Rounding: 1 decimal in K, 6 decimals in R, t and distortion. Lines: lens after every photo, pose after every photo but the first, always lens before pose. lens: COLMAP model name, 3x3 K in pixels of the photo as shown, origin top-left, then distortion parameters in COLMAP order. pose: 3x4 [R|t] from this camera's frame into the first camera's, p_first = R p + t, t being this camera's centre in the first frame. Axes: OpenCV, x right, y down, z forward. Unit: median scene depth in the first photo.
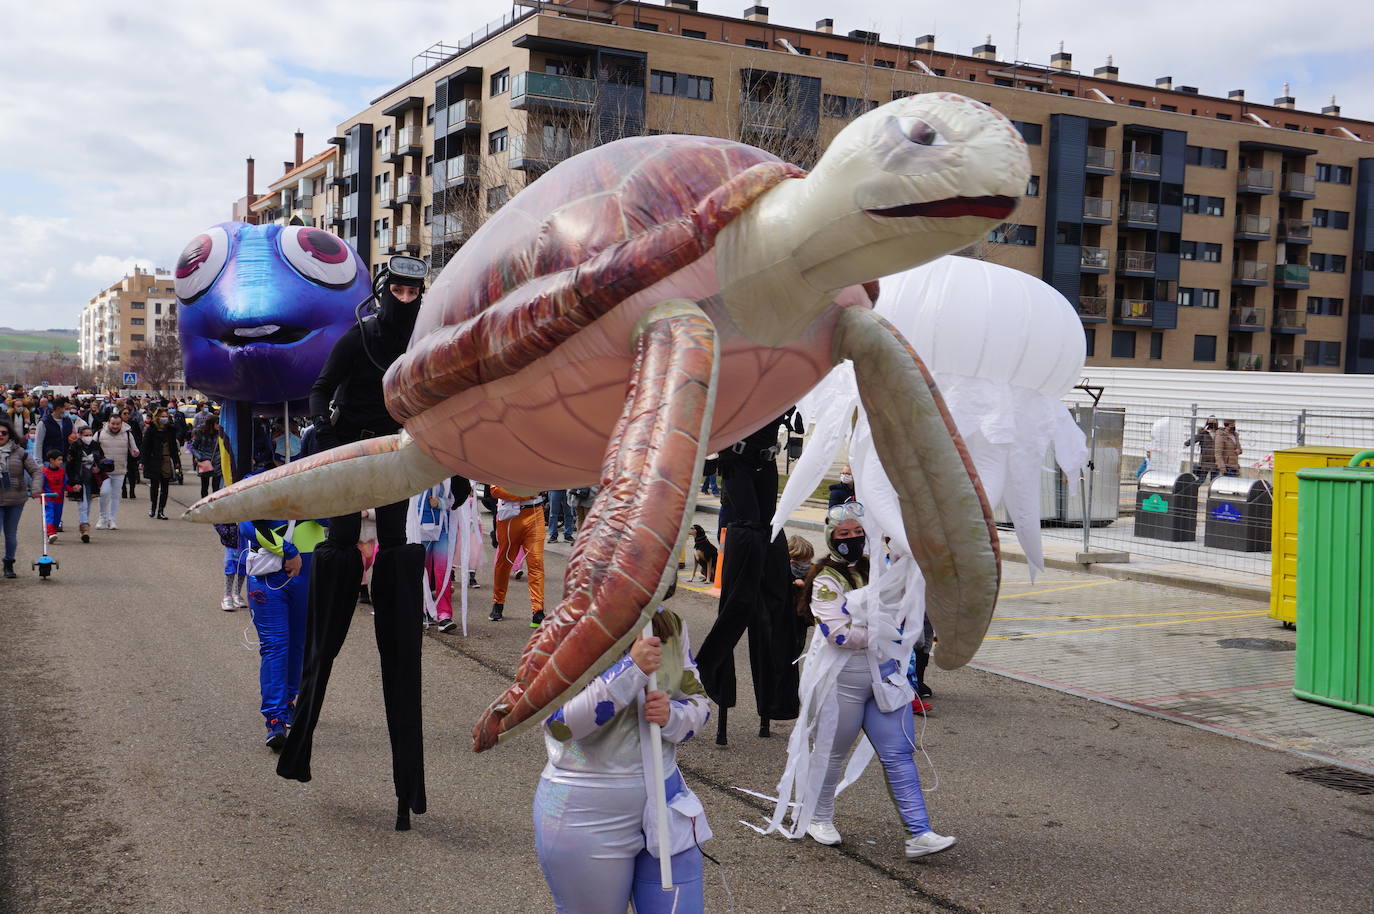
lens RADIAL K [[1387.3, 0, 680.9], [0, 1387.3, 455.3], [0, 0, 1]] dist [-0.003136, 0.000000]
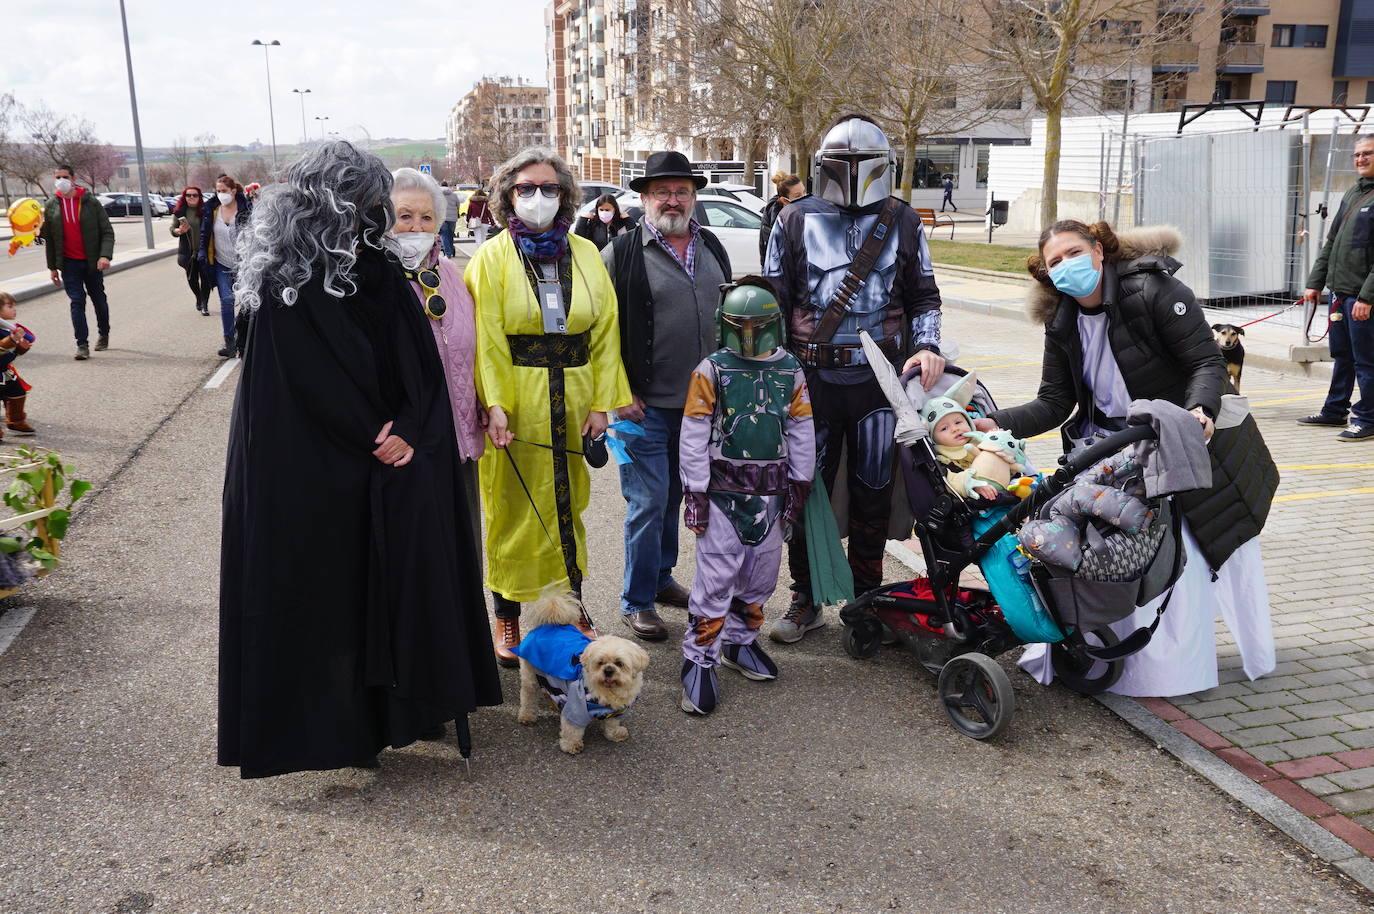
lens RADIAL K [[1200.8, 0, 688.8], [0, 1200.8, 453.8], [0, 0, 1]] dist [-0.003172, 0.019133]
pose [[0.972980, 0.019924, -0.230028, 0.027069], [0.021521, 0.984107, 0.176270, 0.002625], [0.229884, -0.176458, 0.957087, 0.073207]]
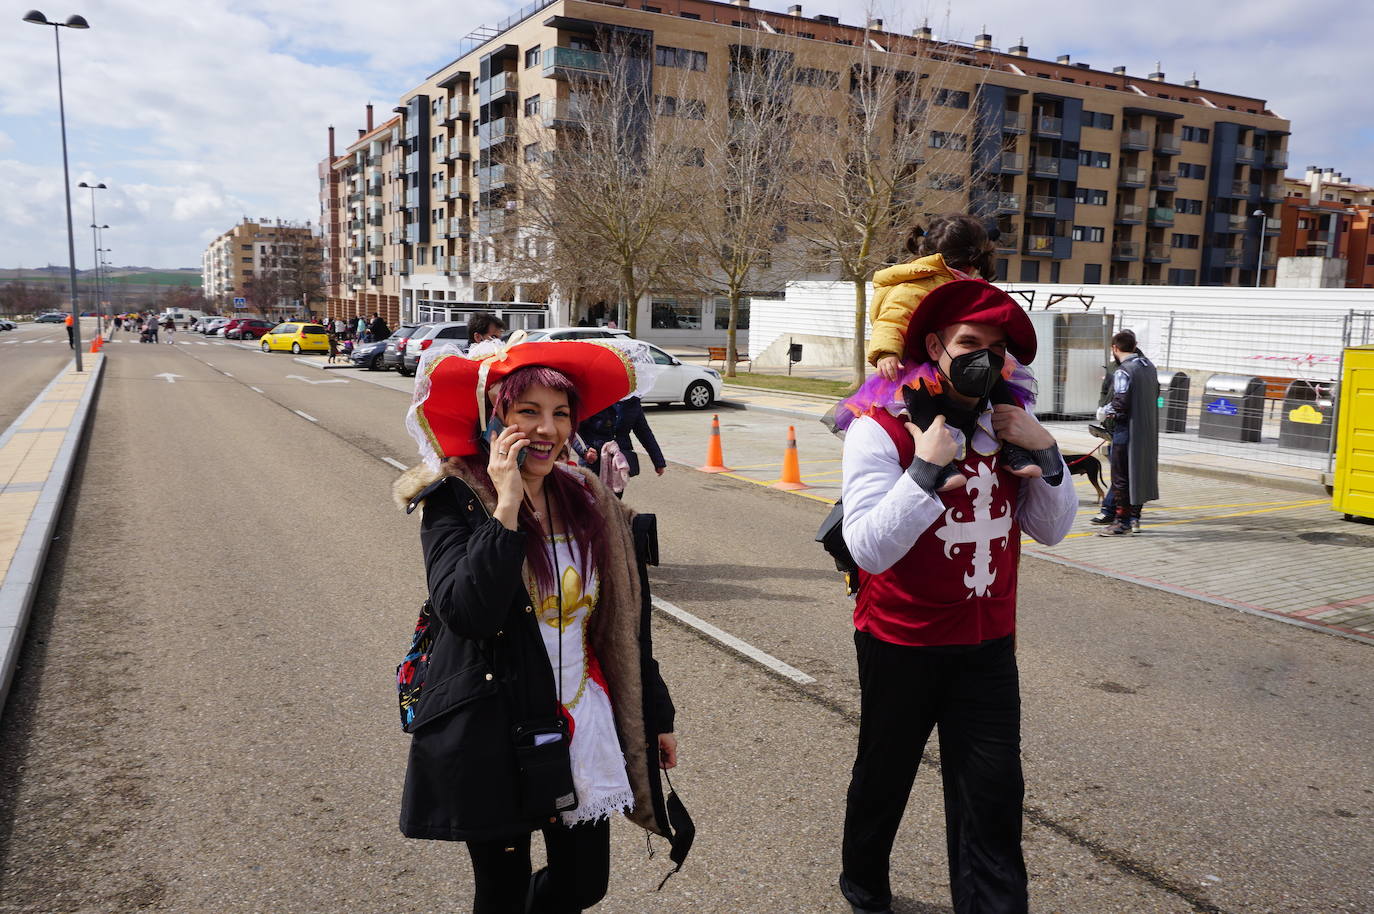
lens RADIAL K [[1056.3, 0, 680.4], [0, 1056.3, 451.9], [0, 0, 1]] dist [-0.023346, 0.017716]
pose [[0.999915, -0.007310, 0.010835, -0.010693], [0.006366, 0.996381, 0.084762, 0.000656], [-0.011415, -0.084685, 0.996342, 0.035061]]
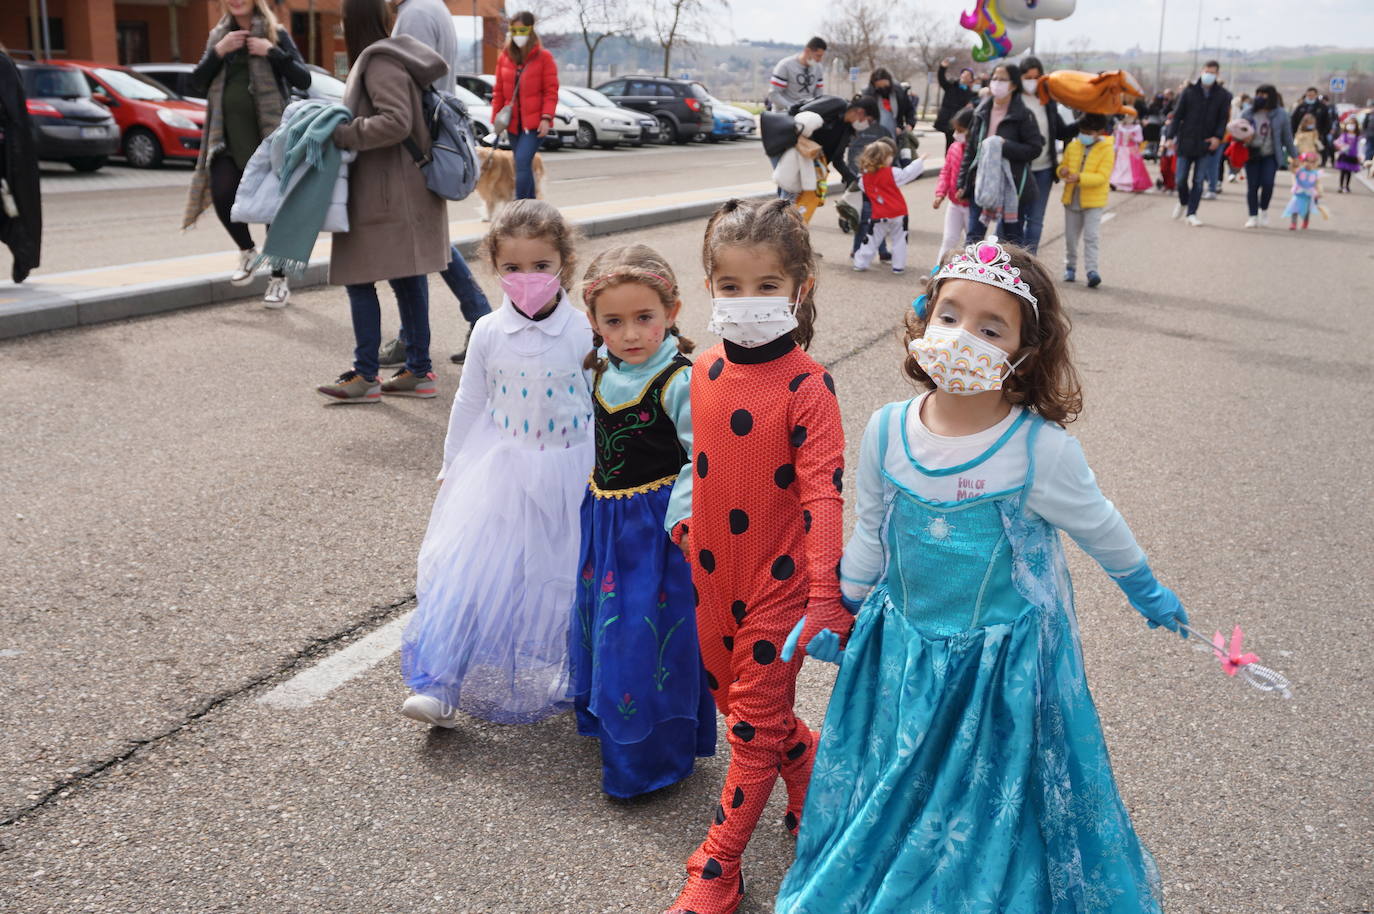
lens RADIAL K [[1537.2, 0, 692.1], [0, 1537.2, 459.7], [0, 0, 1]] dist [-0.008943, 0.000000]
pose [[0.669388, 0.169605, -0.723293, 0.069987], [-0.043212, 0.980832, 0.190003, 0.009987], [0.741655, -0.095931, 0.663887, 0.001520]]
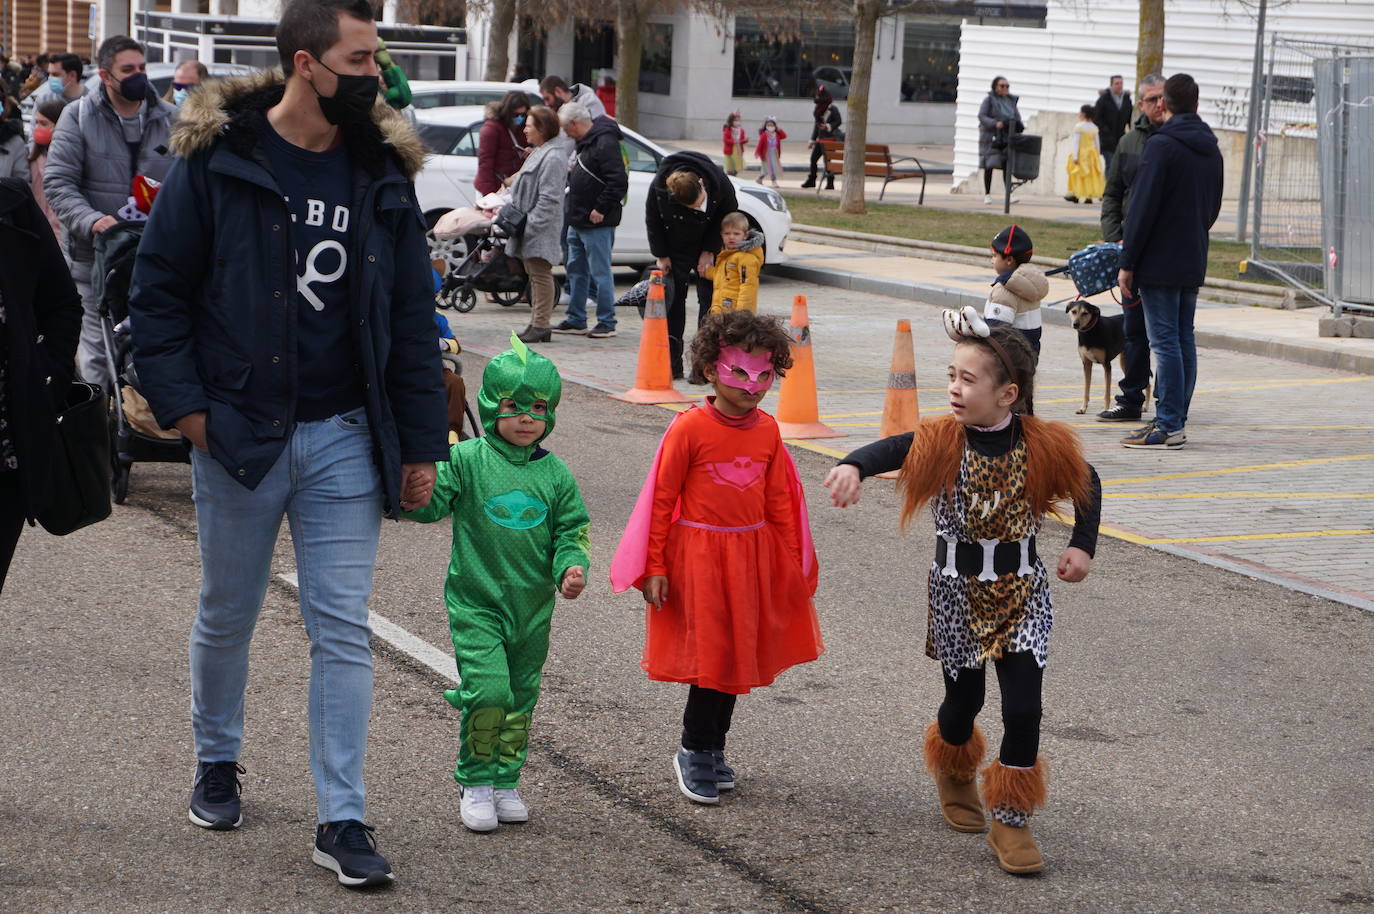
lens RADIAL K [[2852.2, 0, 685.7], [0, 2852.2, 459.0], [0, 0, 1]] dist [0.014844, 0.000000]
pose [[0.998451, 0.019324, -0.052167, 0.007681], [-0.014449, 0.995629, 0.092268, 0.003333], [0.053722, -0.091372, 0.994367, 0.006539]]
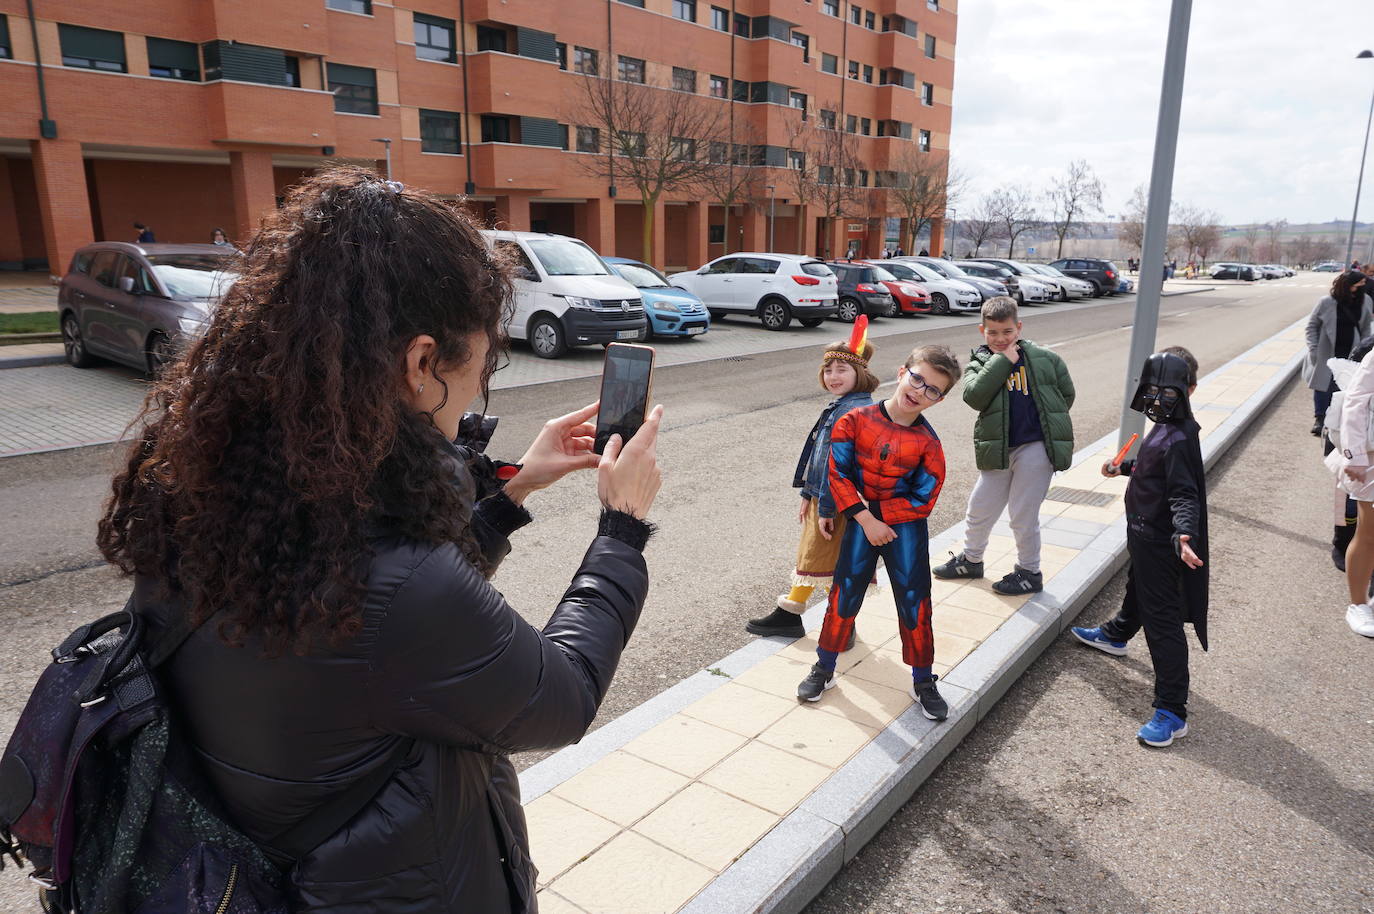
lens RADIAL K [[922.1, 0, 682.1], [0, 922.1, 455.4], [0, 0, 1]] dist [-0.061055, 0.029597]
pose [[0.420353, 0.187828, -0.887707, 0.053044], [-0.043893, 0.981404, 0.186869, 0.006330], [0.906298, -0.039587, 0.420781, -0.075534]]
